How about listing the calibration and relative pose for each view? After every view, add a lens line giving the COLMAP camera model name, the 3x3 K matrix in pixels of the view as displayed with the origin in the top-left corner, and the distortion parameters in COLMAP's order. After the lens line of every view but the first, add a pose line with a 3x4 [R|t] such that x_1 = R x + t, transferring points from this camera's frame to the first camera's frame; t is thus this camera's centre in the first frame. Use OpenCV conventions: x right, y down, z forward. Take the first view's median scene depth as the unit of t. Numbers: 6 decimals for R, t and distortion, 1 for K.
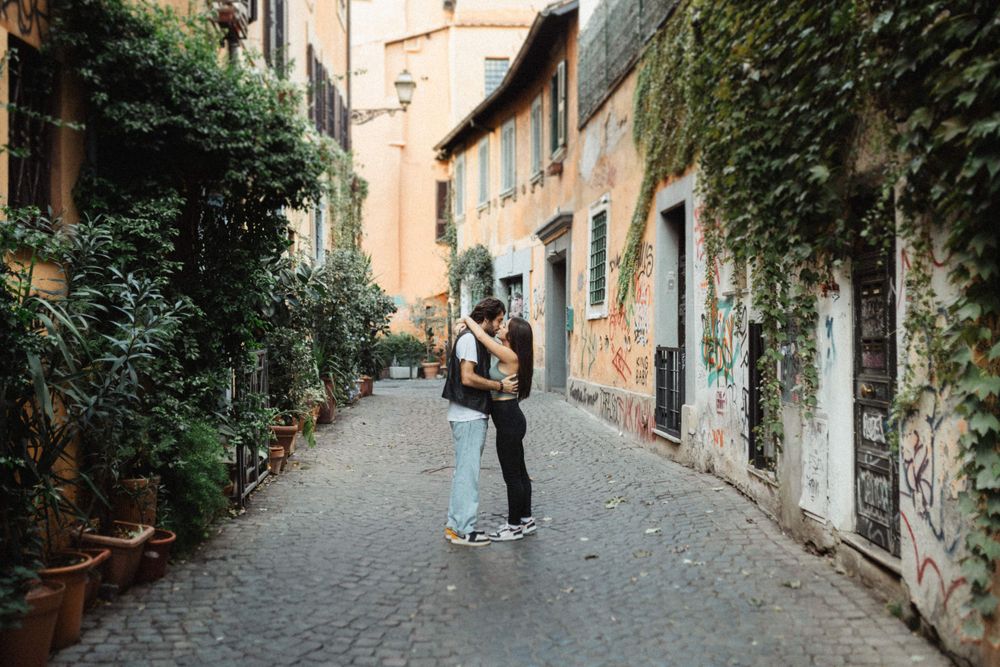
lens RADIAL K [[1003.0, 0, 450.8], [0, 1003.0, 395.6], [0, 0, 1]] dist [-0.001675, 0.008696]
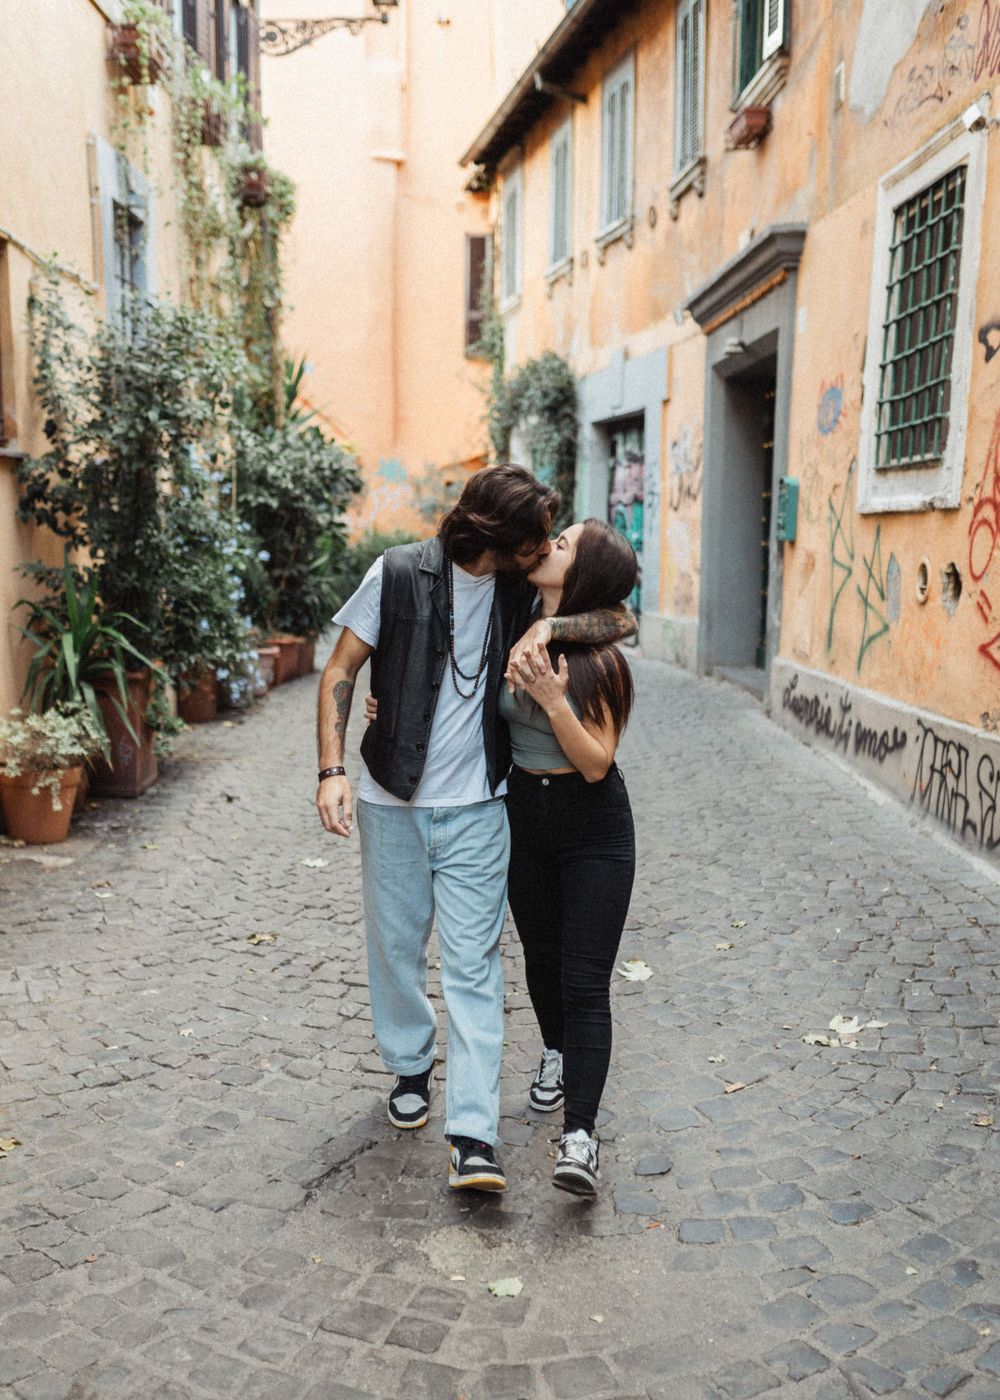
lens RADIAL K [[1003.0, 0, 496.5], [0, 1003.0, 648.6], [0, 0, 1]] dist [0.001854, 0.000569]
pose [[0.999889, 0.010952, -0.010131, 0.011814], [-0.010264, 0.997793, 0.065596, -0.050298], [0.010827, -0.065485, 0.997795, 0.647169]]
